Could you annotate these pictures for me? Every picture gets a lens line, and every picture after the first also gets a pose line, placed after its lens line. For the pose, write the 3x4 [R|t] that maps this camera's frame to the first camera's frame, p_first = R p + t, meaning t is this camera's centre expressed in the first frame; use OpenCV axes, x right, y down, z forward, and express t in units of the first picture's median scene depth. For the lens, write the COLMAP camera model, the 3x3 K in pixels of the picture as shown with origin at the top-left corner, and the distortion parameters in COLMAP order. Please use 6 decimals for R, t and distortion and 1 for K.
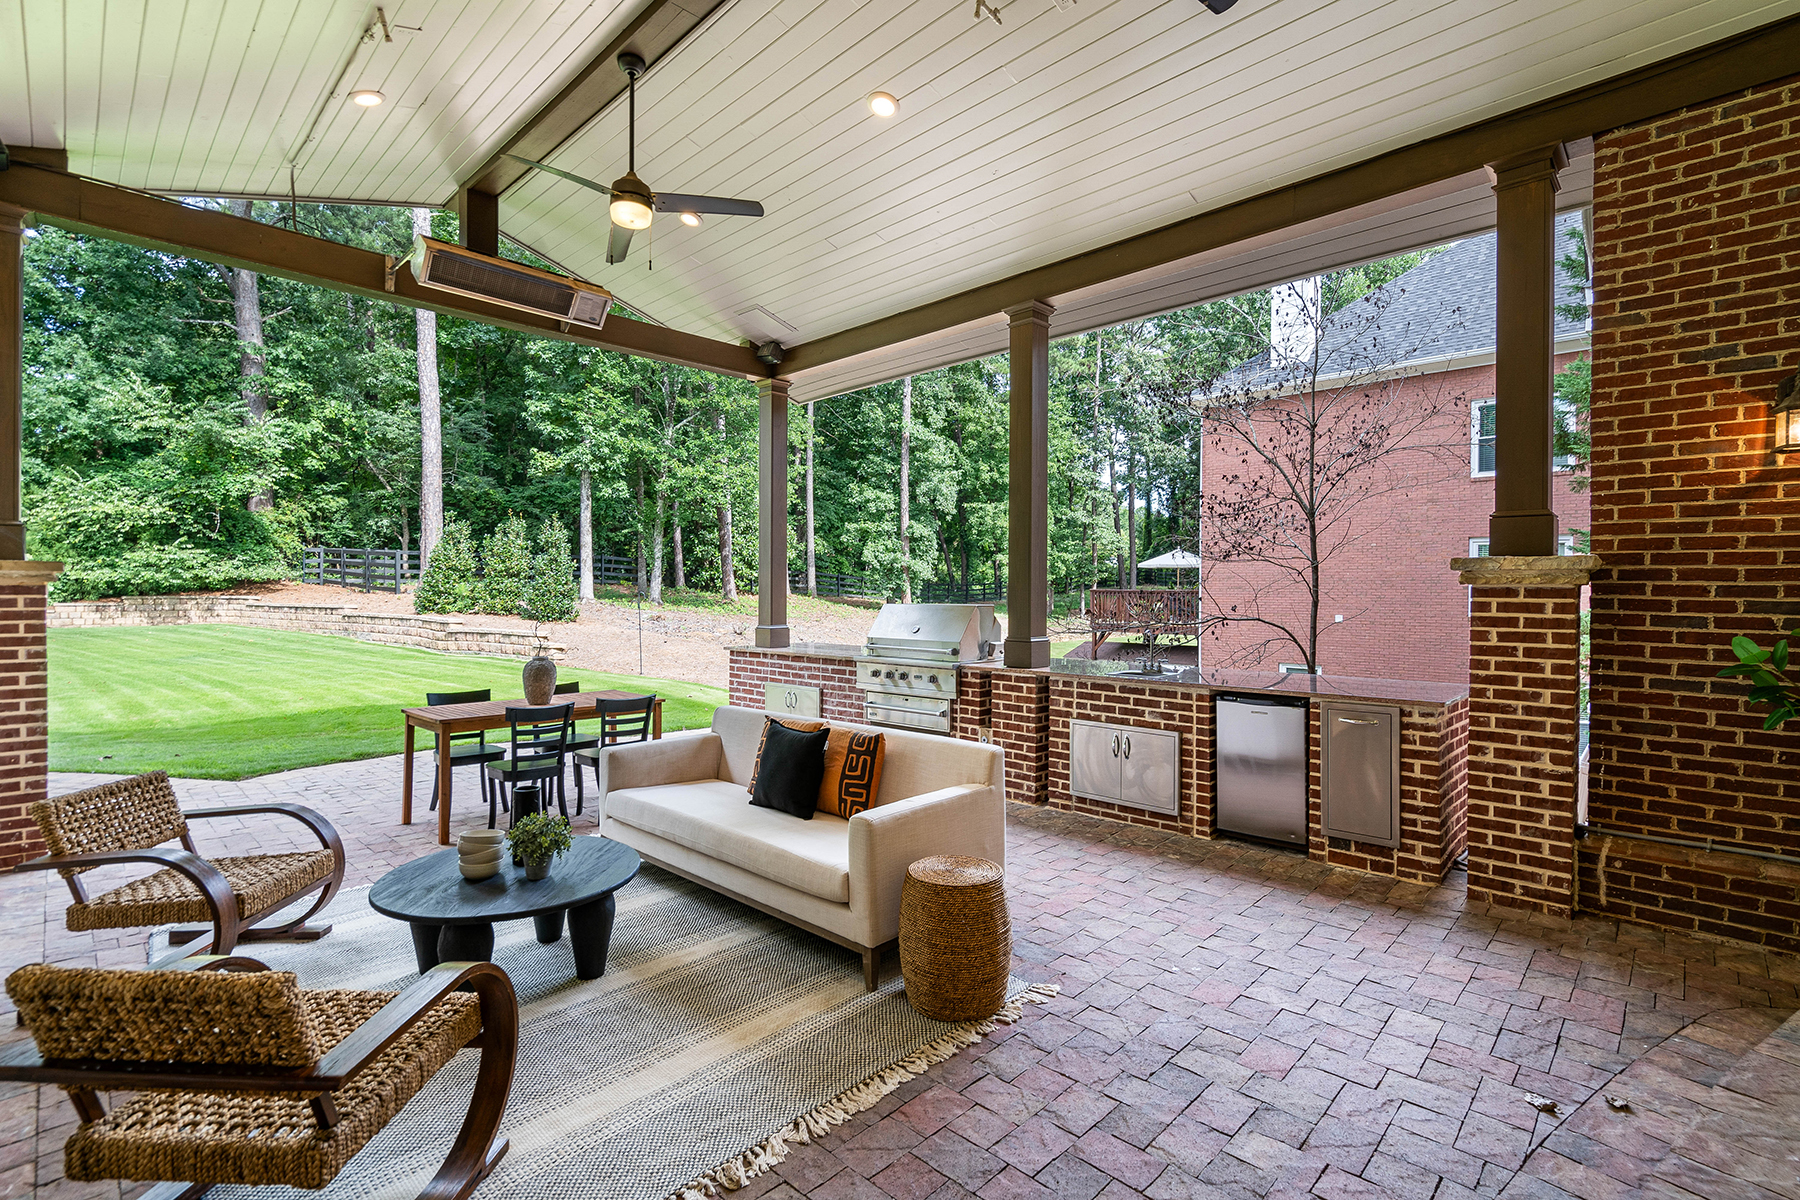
lens RADIAL K [[819.8, 0, 900.0], [0, 819.8, 600.0], [0, 0, 1]] dist [0.001247, 0.000591]
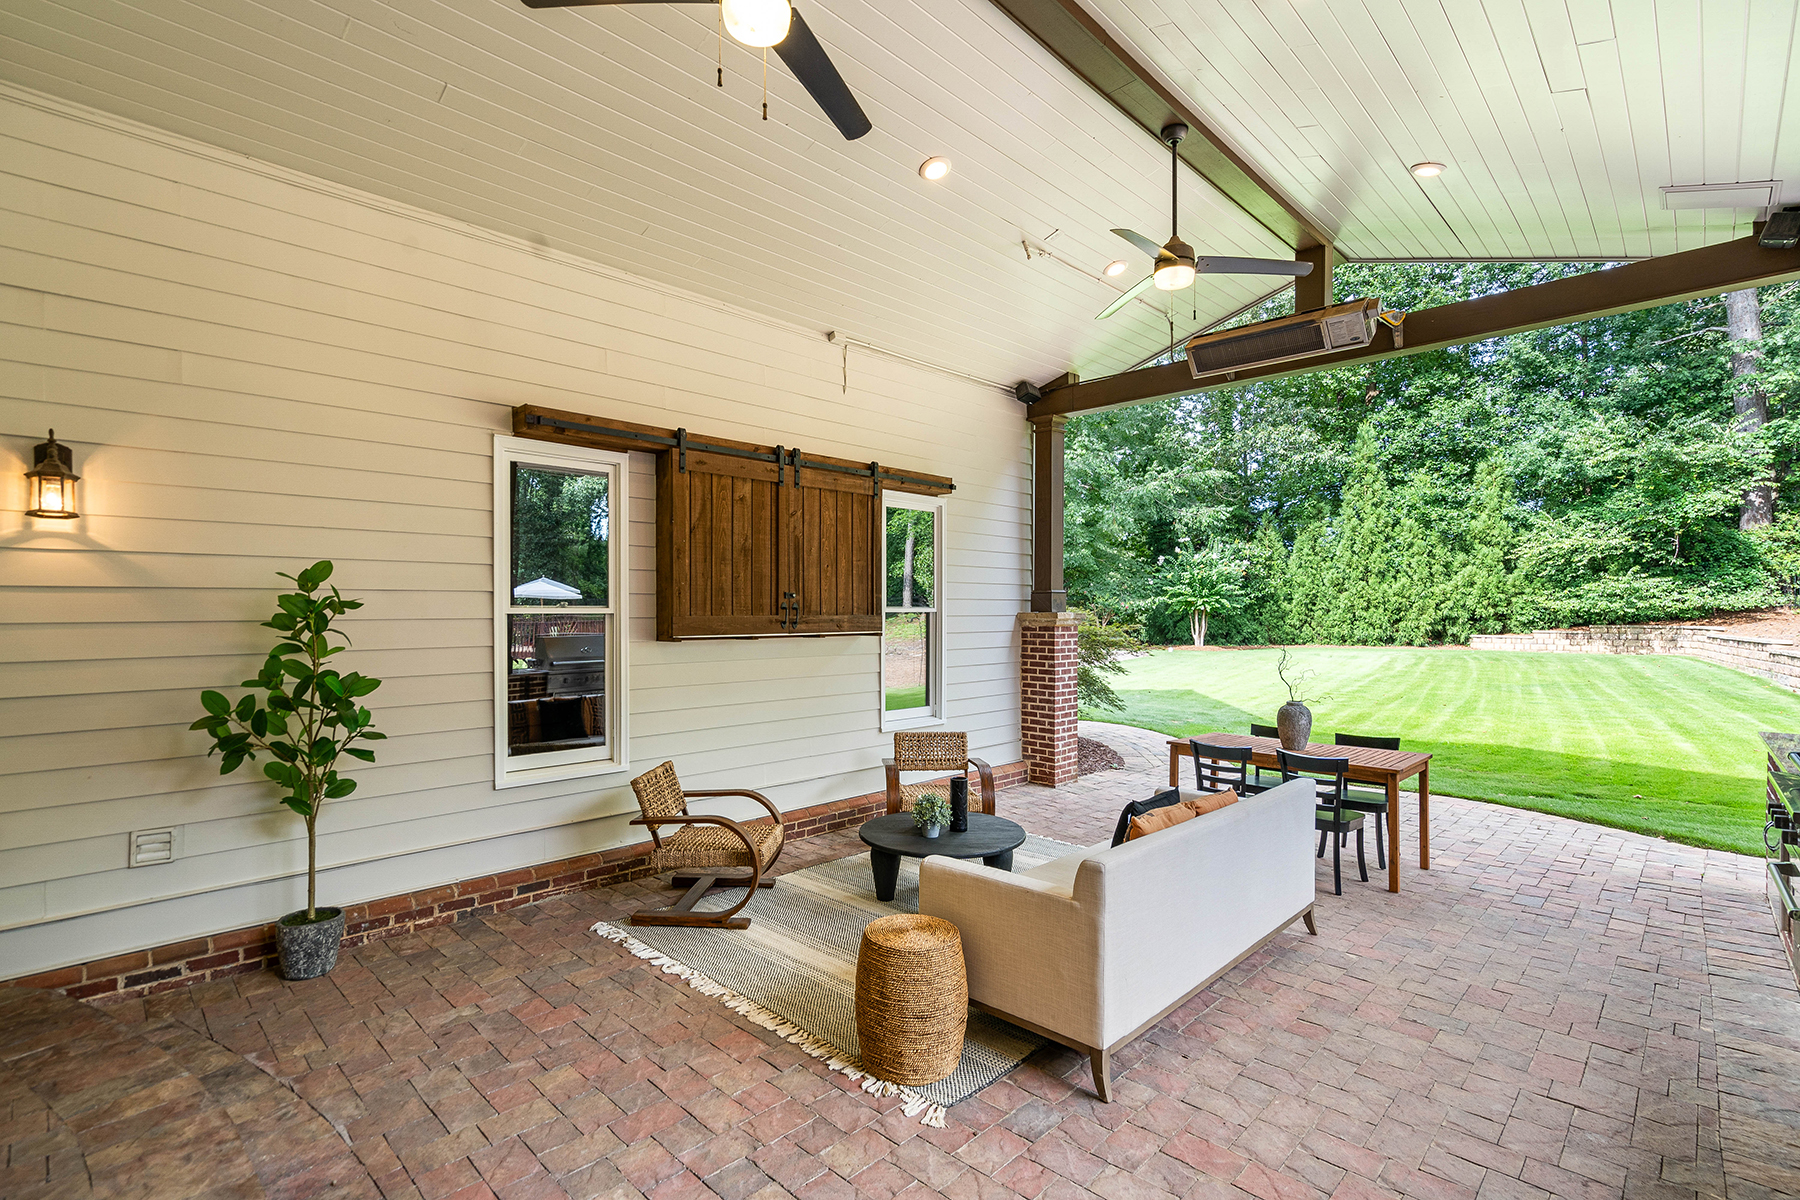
lens RADIAL K [[834.4, 0, 900.4], [0, 834.4, 608.9], [0, 0, 1]] dist [-0.000111, 0.000343]
pose [[0.002348, -0.007836, -0.999967, 0.122254], [-0.012066, 0.999896, -0.007863, -0.006104], [0.999924, 0.012084, 0.002253, 0.110068]]
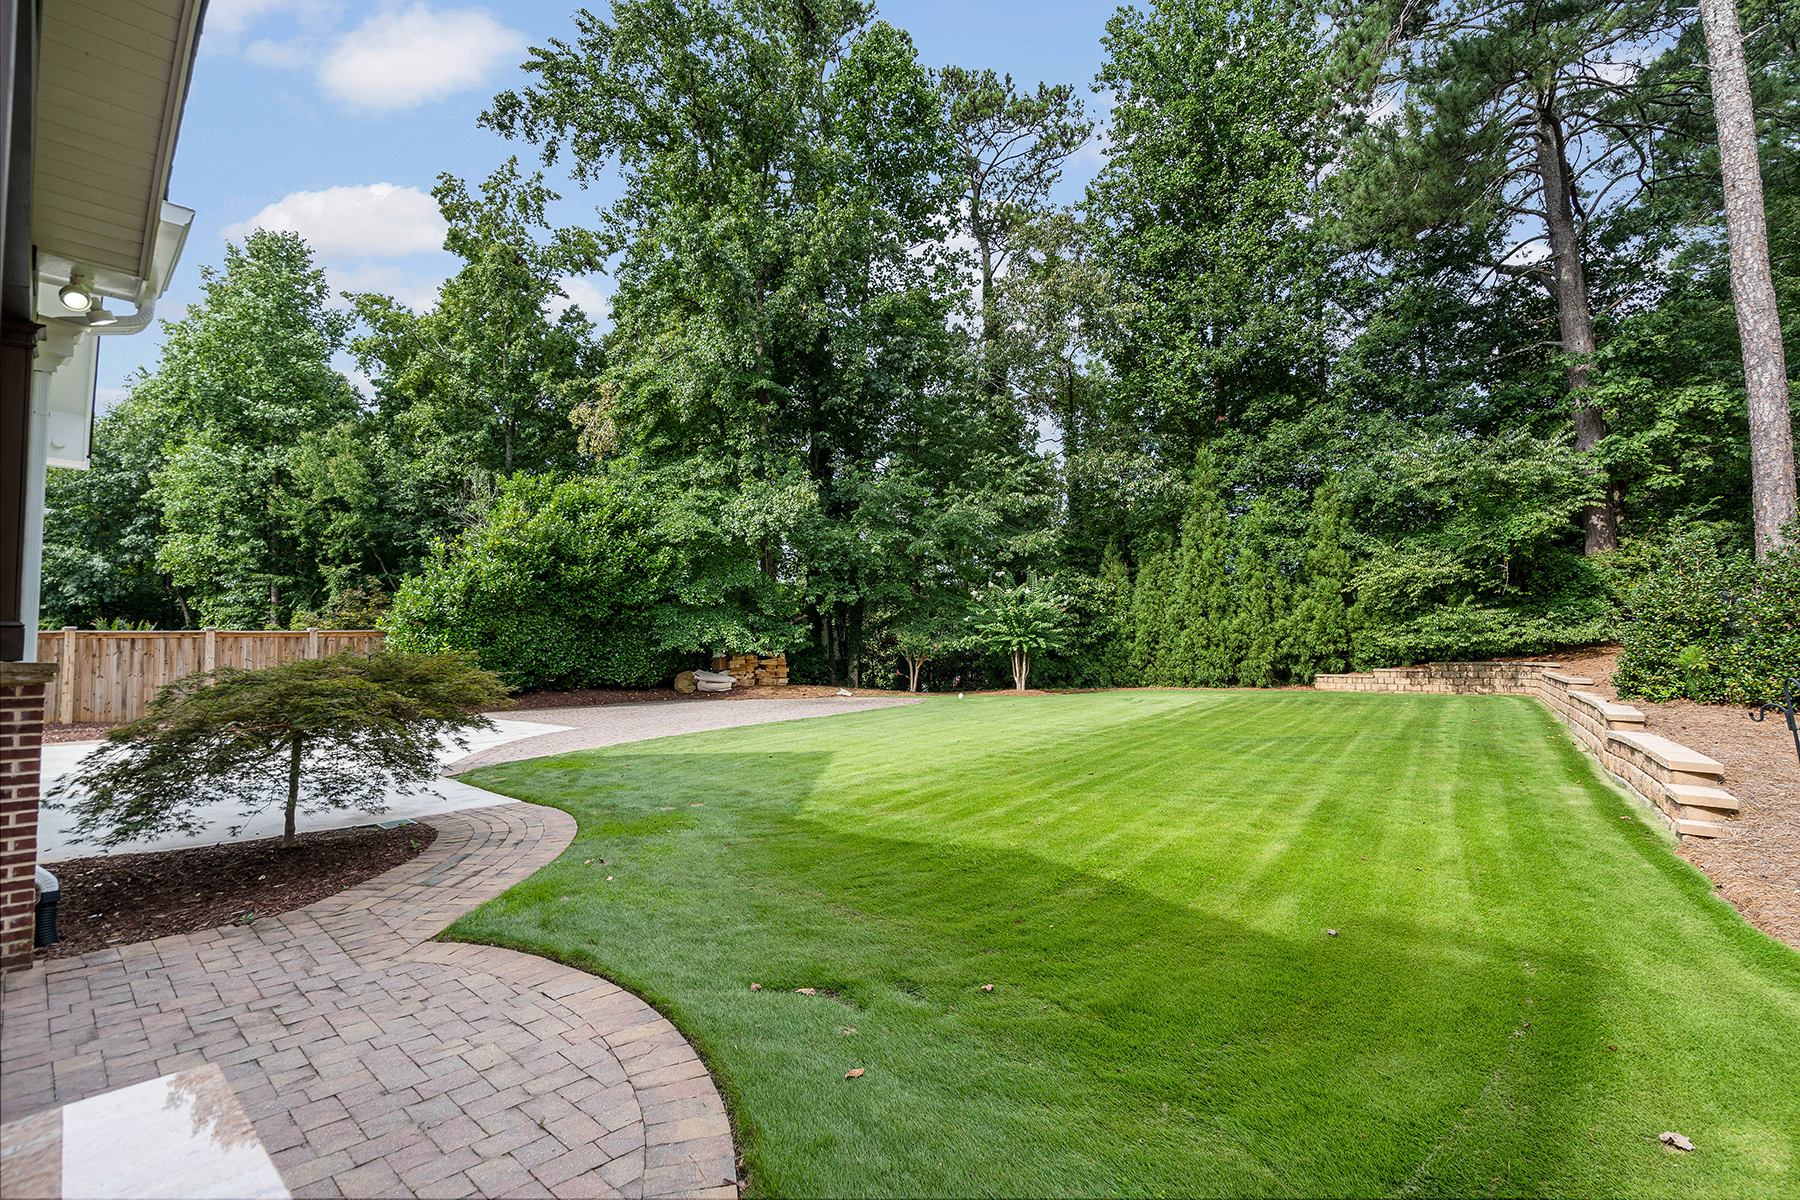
lens RADIAL K [[819.8, 0, 900.0], [0, 819.8, 600.0], [0, 0, 1]] dist [0.001247, 0.000591]
pose [[0.030645, -0.070105, -0.997069, -0.007368], [-0.000155, 0.997537, -0.070142, -0.009567], [0.999530, 0.002304, 0.030558, 0.348844]]
